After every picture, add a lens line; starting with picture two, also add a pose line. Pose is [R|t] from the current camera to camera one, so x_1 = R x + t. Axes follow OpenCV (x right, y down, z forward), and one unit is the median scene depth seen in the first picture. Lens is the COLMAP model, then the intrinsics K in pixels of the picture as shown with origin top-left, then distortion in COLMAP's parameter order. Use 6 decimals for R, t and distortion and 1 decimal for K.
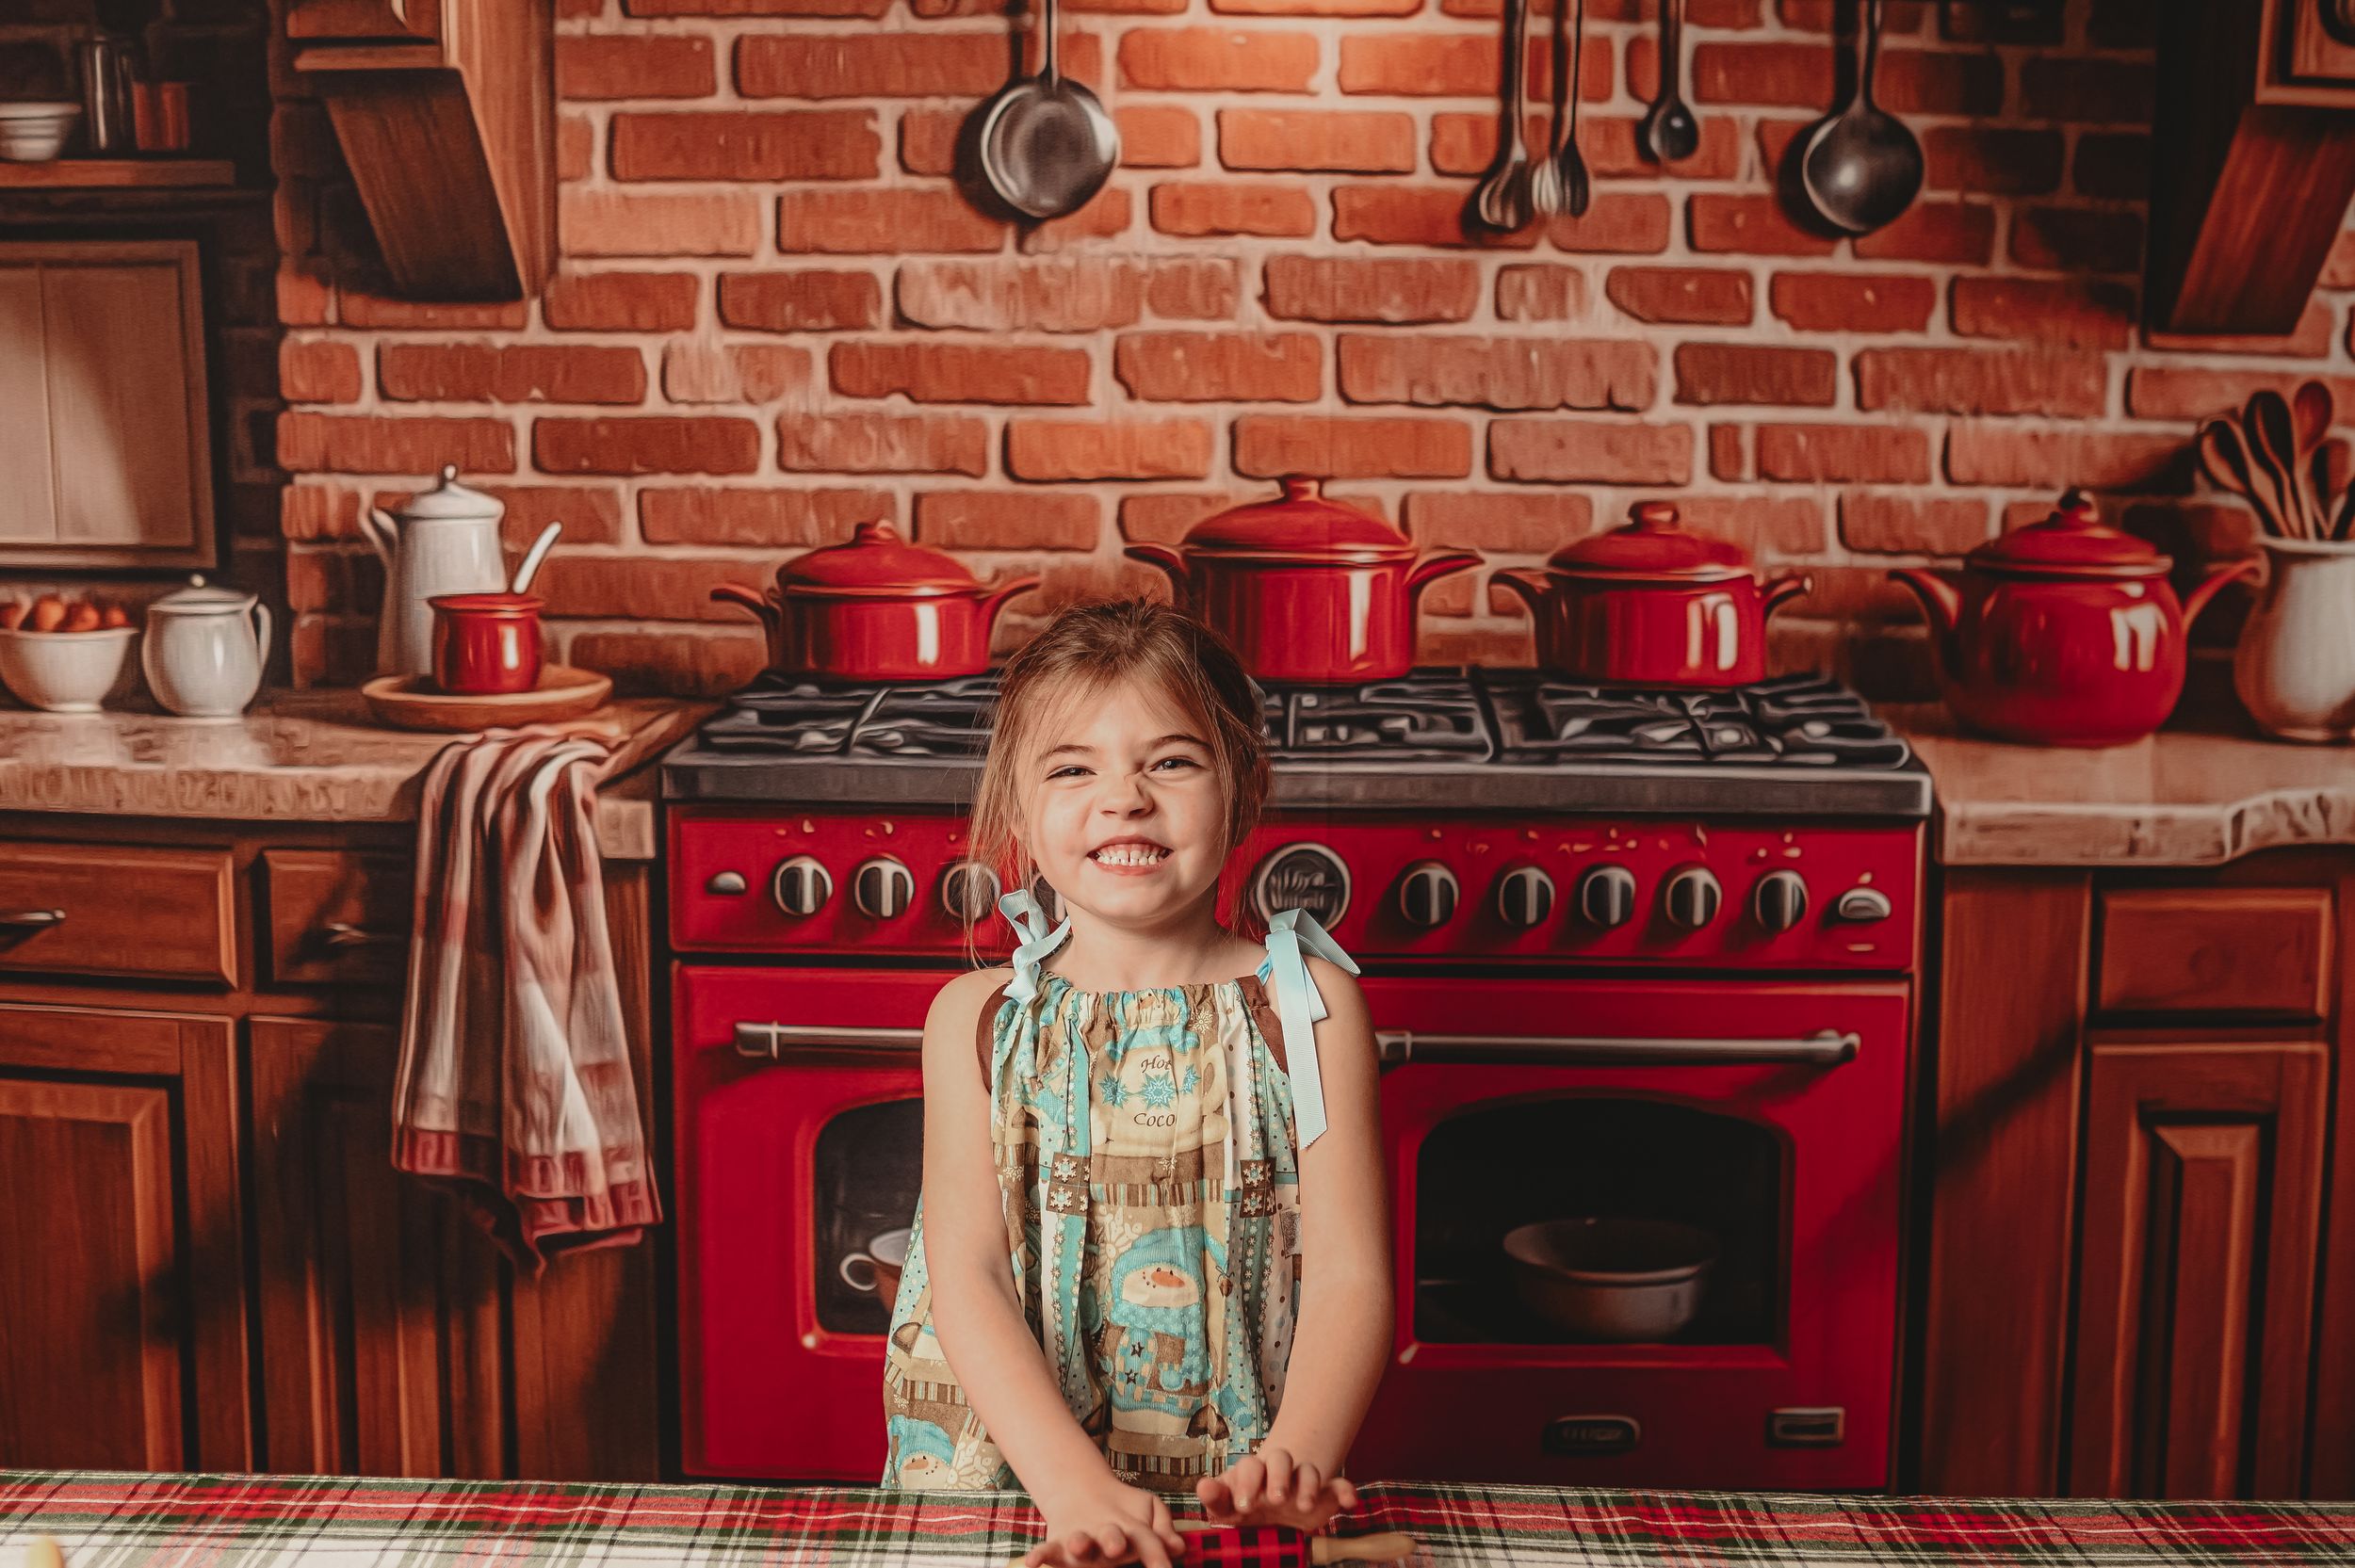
lens RADIAL K [[2540.5, 0, 1154.2], [0, 2540.5, 819.3], [0, 0, 1]] dist [-0.060655, 0.039340]
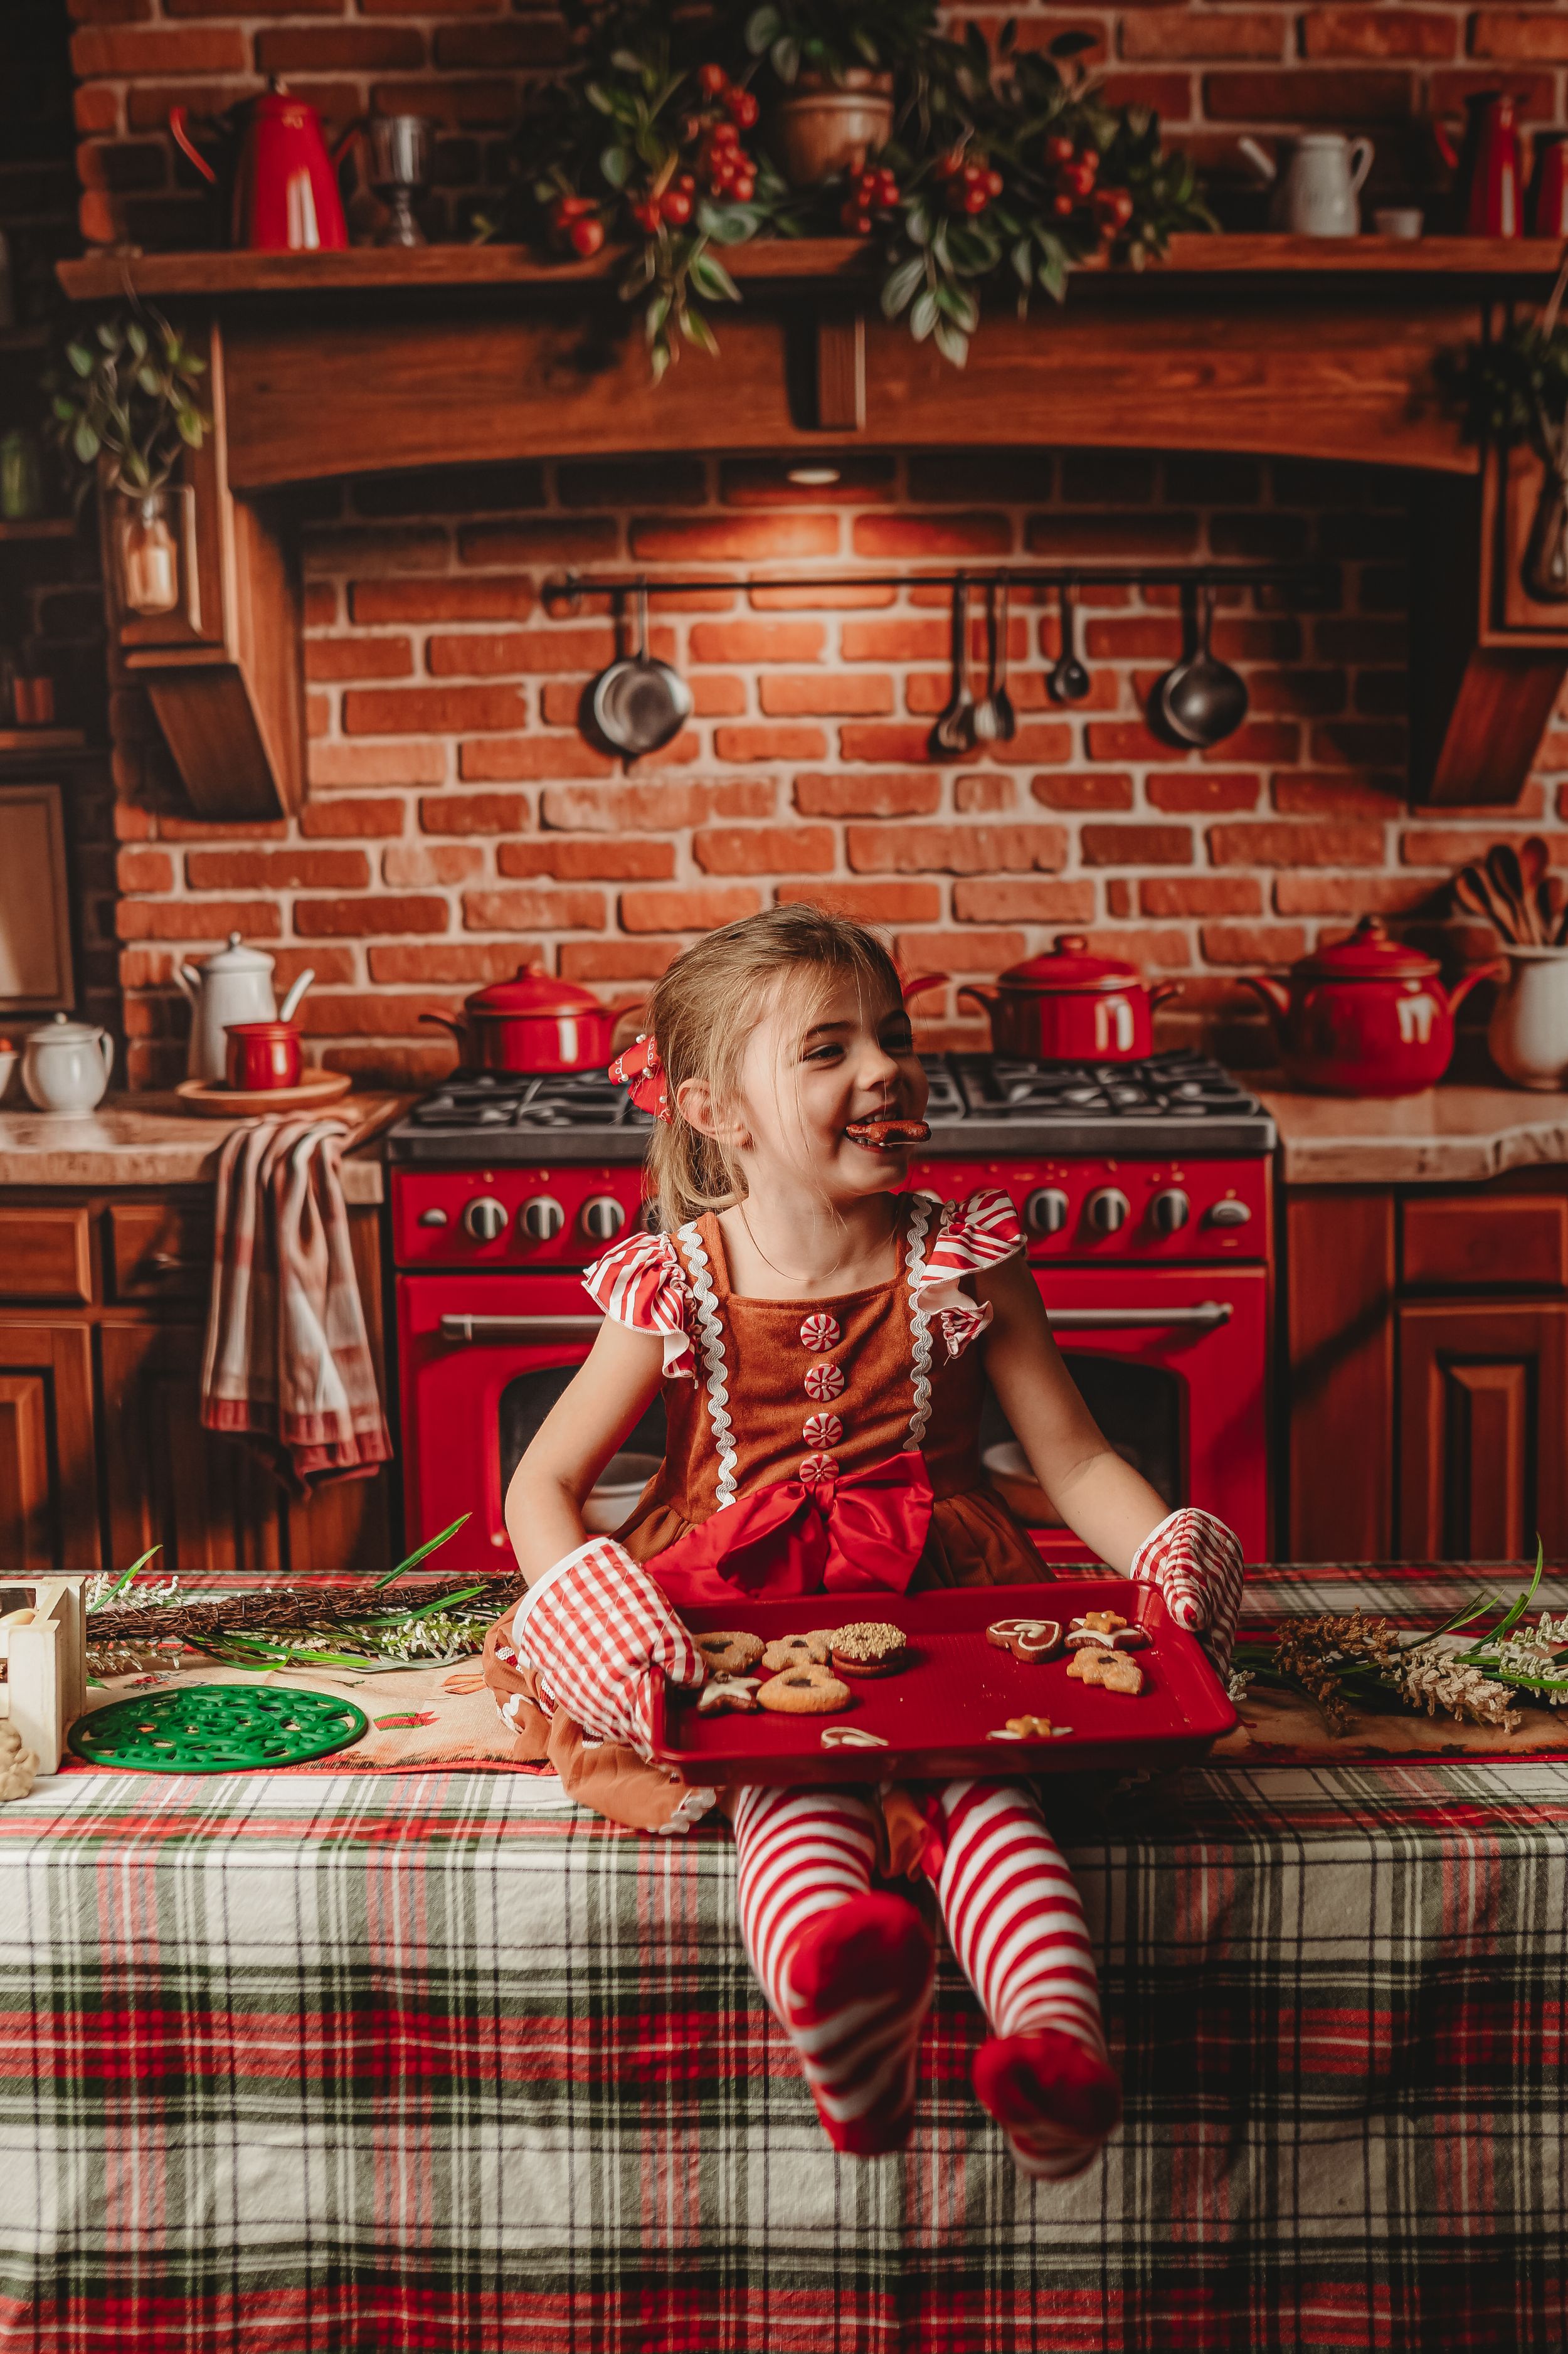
lens RADIAL K [[2444.7, 0, 759.1], [0, 2444.7, 1171.2], [0, 0, 1]] dist [-0.059961, 0.031699]
pose [[0.999477, -0.027362, -0.017250, 0.040859], [0.026750, 0.999038, -0.034740, 0.052055], [0.018184, 0.034260, 0.999248, -0.382576]]
